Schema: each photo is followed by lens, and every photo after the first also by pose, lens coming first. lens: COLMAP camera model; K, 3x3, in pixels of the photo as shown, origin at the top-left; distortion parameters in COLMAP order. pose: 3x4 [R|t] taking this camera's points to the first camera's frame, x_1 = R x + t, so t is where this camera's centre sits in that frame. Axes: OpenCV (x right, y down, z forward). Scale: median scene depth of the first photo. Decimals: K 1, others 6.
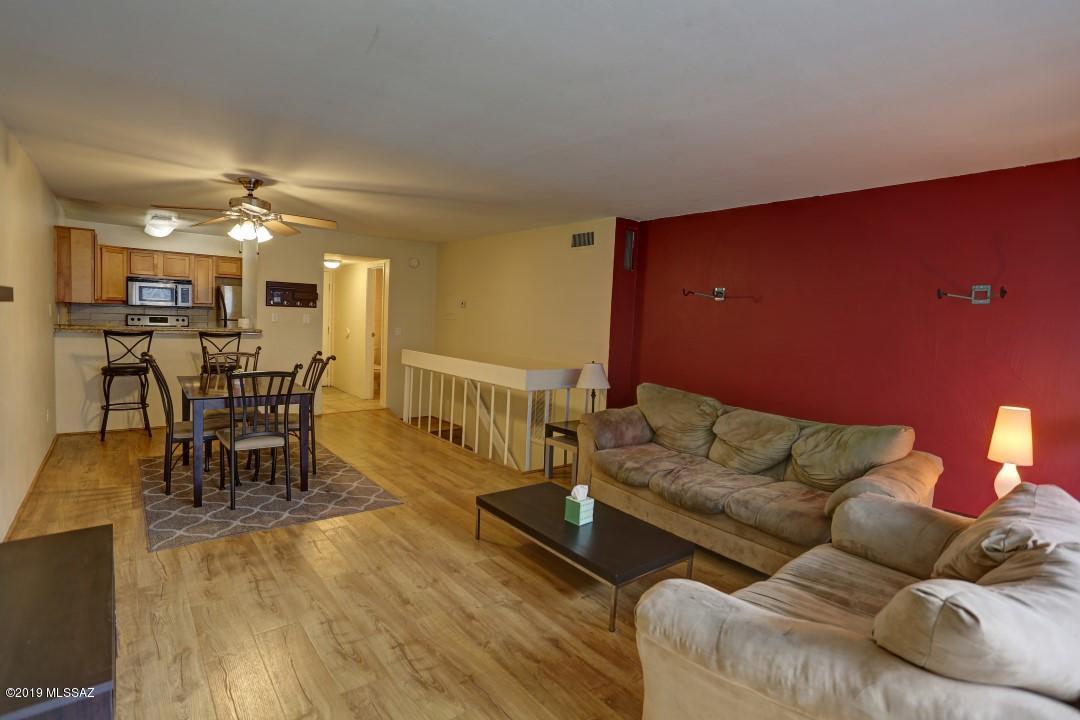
lens RADIAL K [[526.8, 0, 534.0], [0, 526.8, 358.2], [0, 0, 1]] dist [-0.070901, 0.029483]
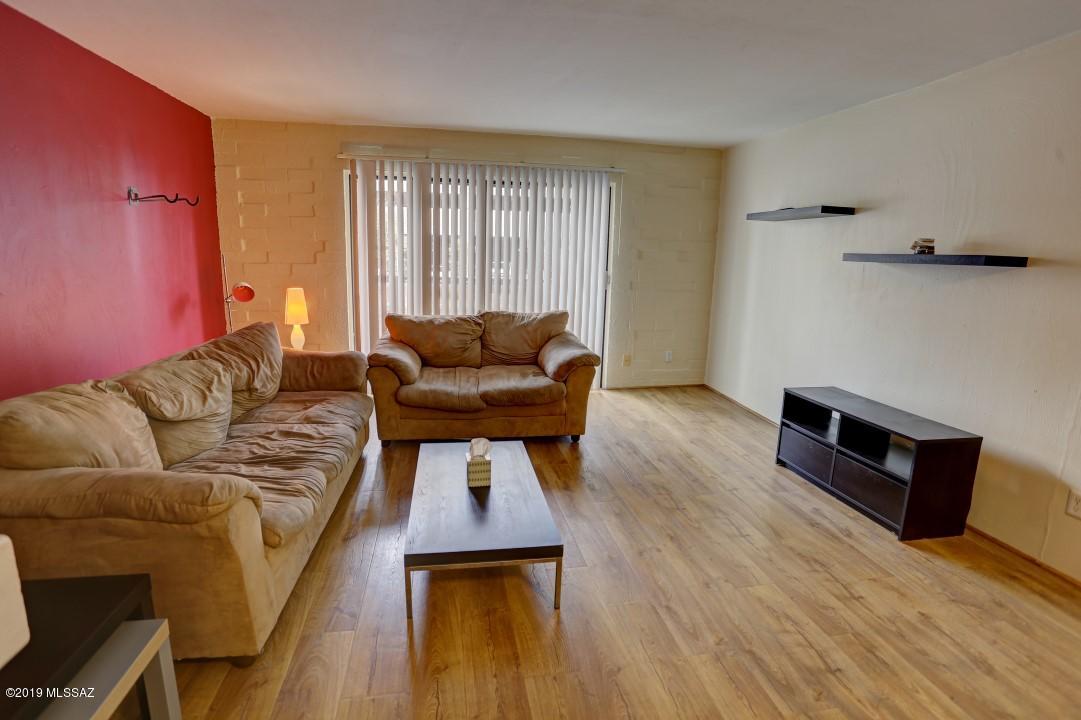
lens RADIAL K [[527.3, 0, 538.3], [0, 527.3, 351.9], [0, 0, 1]] dist [-0.070901, 0.029483]
pose [[-0.875382, -0.156879, 0.457269, -0.204574], [-0.032021, 0.962620, 0.268955, -0.072664], [-0.482370, 0.220797, -0.847684, 0.922603]]
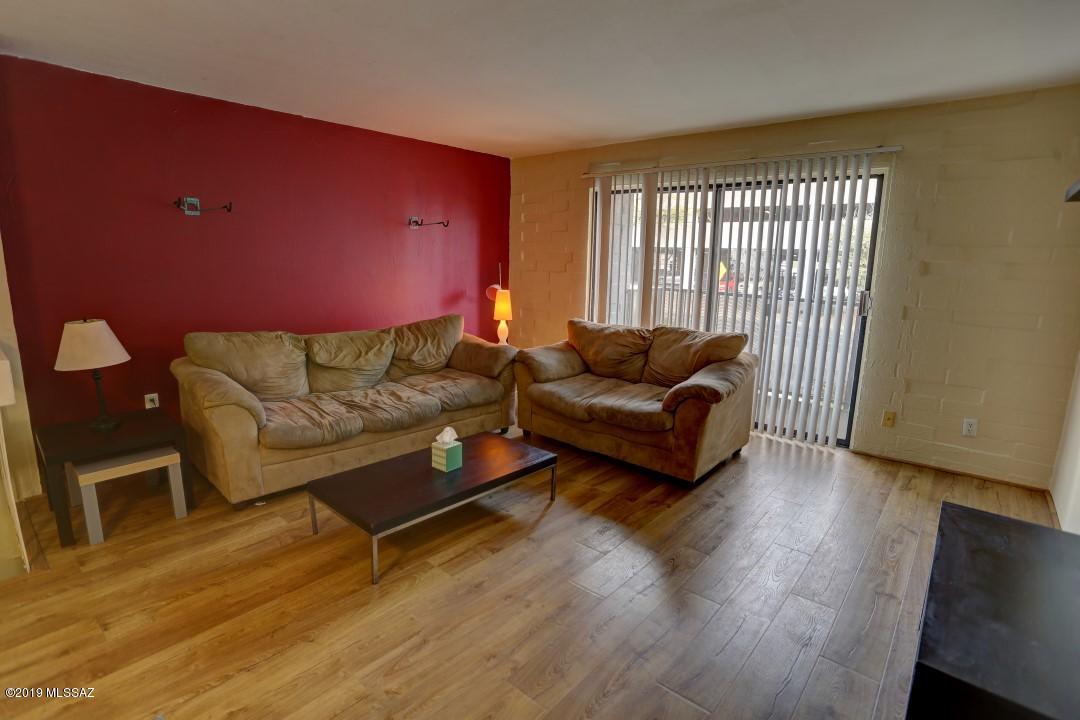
lens RADIAL K [[526.8, 0, 542.9], [0, 526.8, 351.4], [0, 0, 1]] dist [-0.070901, 0.029483]
pose [[-0.181692, -0.222852, 0.957771, -0.452448], [0.039625, 0.971532, 0.233571, -0.058111], [-0.982557, 0.080390, -0.167689, 0.548540]]
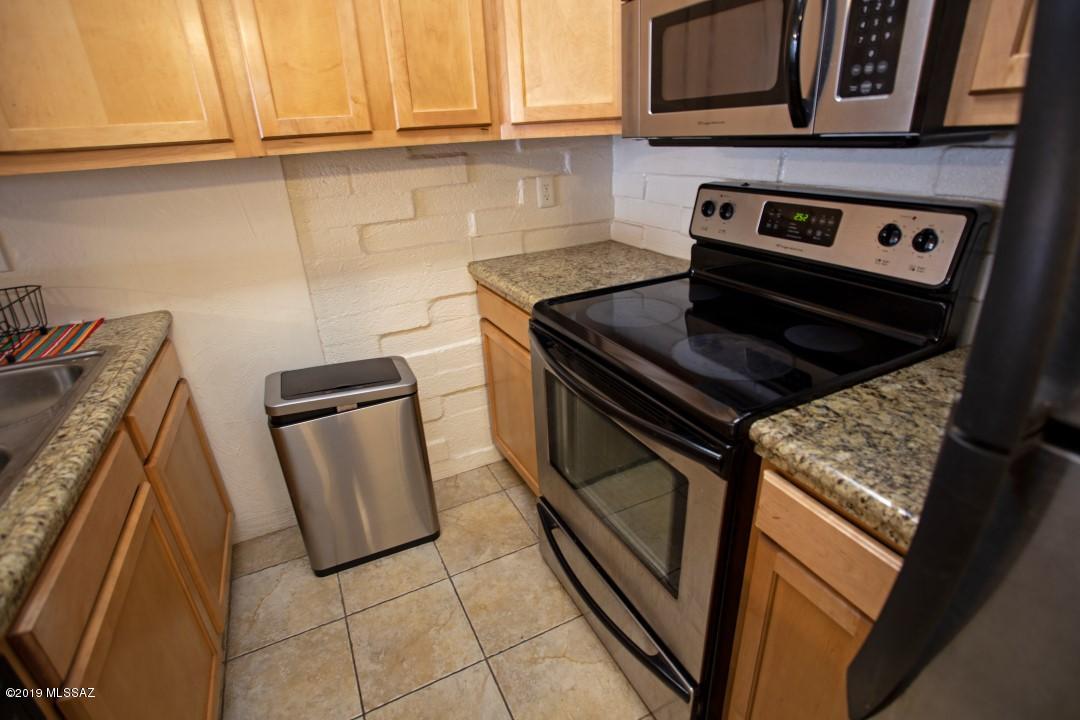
lens RADIAL K [[526.8, 0, 540.3], [0, 526.8, 352.8], [0, 0, 1]] dist [-0.070901, 0.029483]
pose [[-0.225246, 0.348375, -0.909890, -0.785125], [-0.034397, 0.930463, 0.364768, -0.136077], [0.973695, 0.113460, -0.197599, 1.379984]]
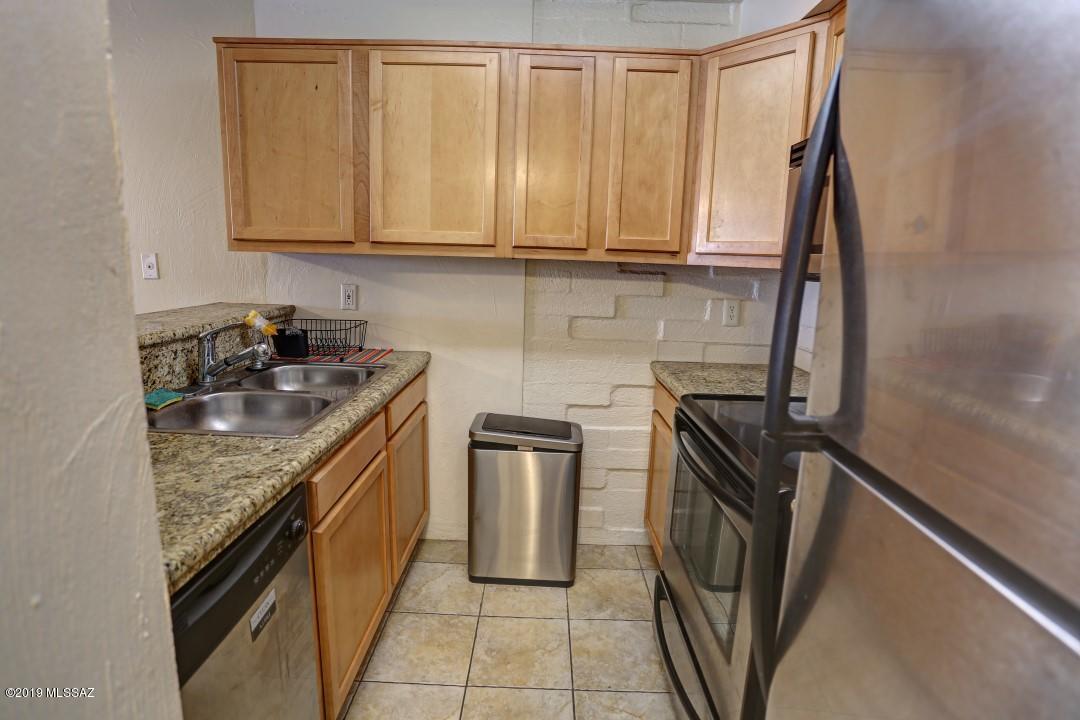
lens RADIAL K [[526.8, 0, 537.6], [0, 526.8, 352.9], [0, 0, 1]] dist [-0.070901, 0.029483]
pose [[-0.639379, 0.070680, -0.765636, -0.734505], [-0.119123, 0.974637, 0.189452, -0.136540], [0.759608, 0.212336, -0.614743, 1.448818]]
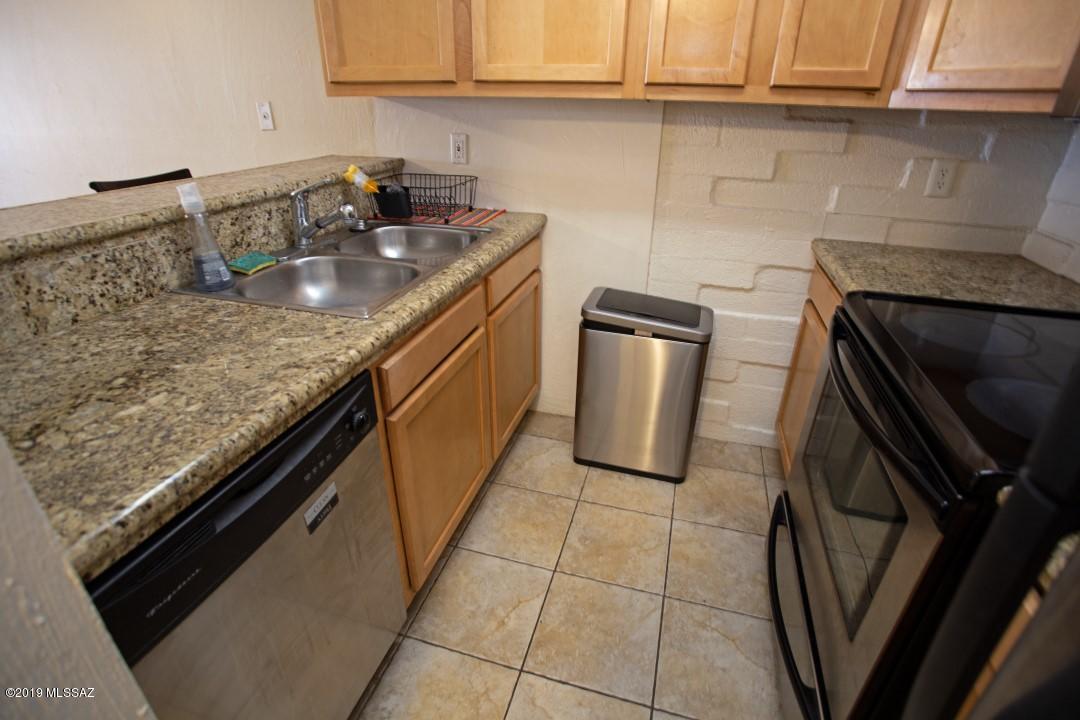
lens RADIAL K [[526.8, 0, 539.6], [0, 526.8, 352.4], [0, 0, 1]] dist [-0.070901, 0.029483]
pose [[-0.822151, 0.197188, -0.534027, -0.784282], [-0.094599, 0.877724, 0.469736, -0.135559], [0.561355, 0.436712, -0.702967, 1.423573]]
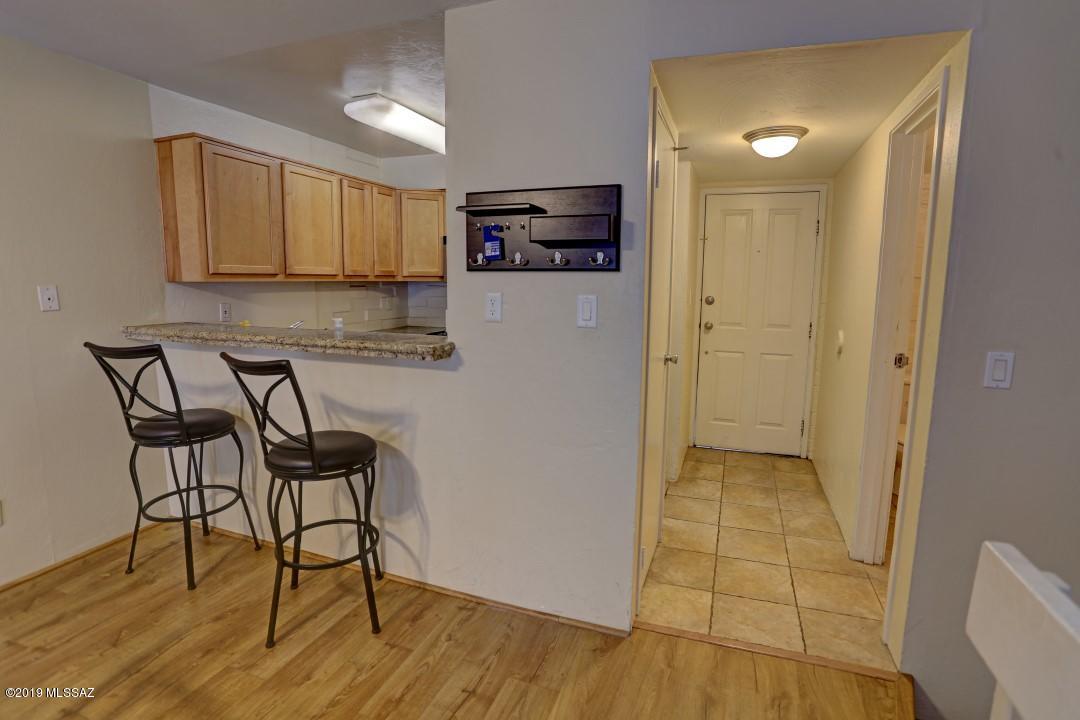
lens RADIAL K [[526.8, 0, 539.4], [0, 526.8, 354.6], [0, 0, 1]] dist [-0.070901, 0.029483]
pose [[0.509391, 0.079794, -0.856828, -0.252620], [-0.050940, 0.996742, 0.062540, -0.086650], [0.859026, 0.011790, 0.511796, 1.049846]]
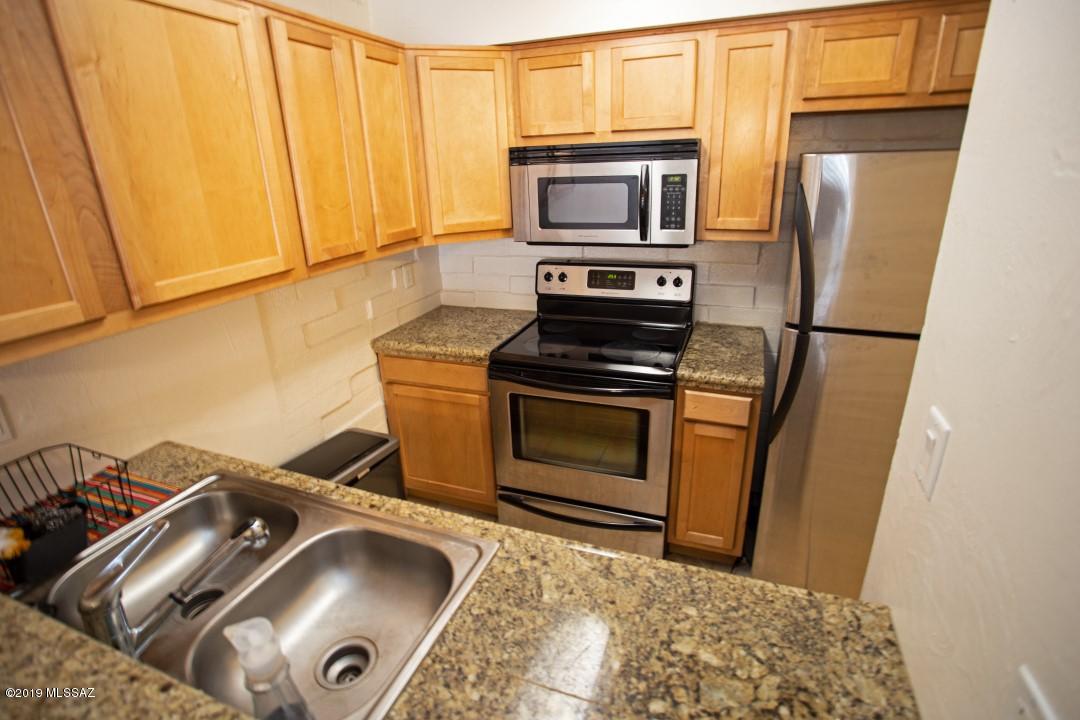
lens RADIAL K [[526.8, 0, 537.8], [0, 526.8, 353.9], [0, 0, 1]] dist [-0.070901, 0.029483]
pose [[0.493699, 0.237286, -0.836634, -0.678588], [-0.008371, 0.963306, 0.268273, -0.170523], [0.869593, -0.125443, 0.477569, 1.150248]]
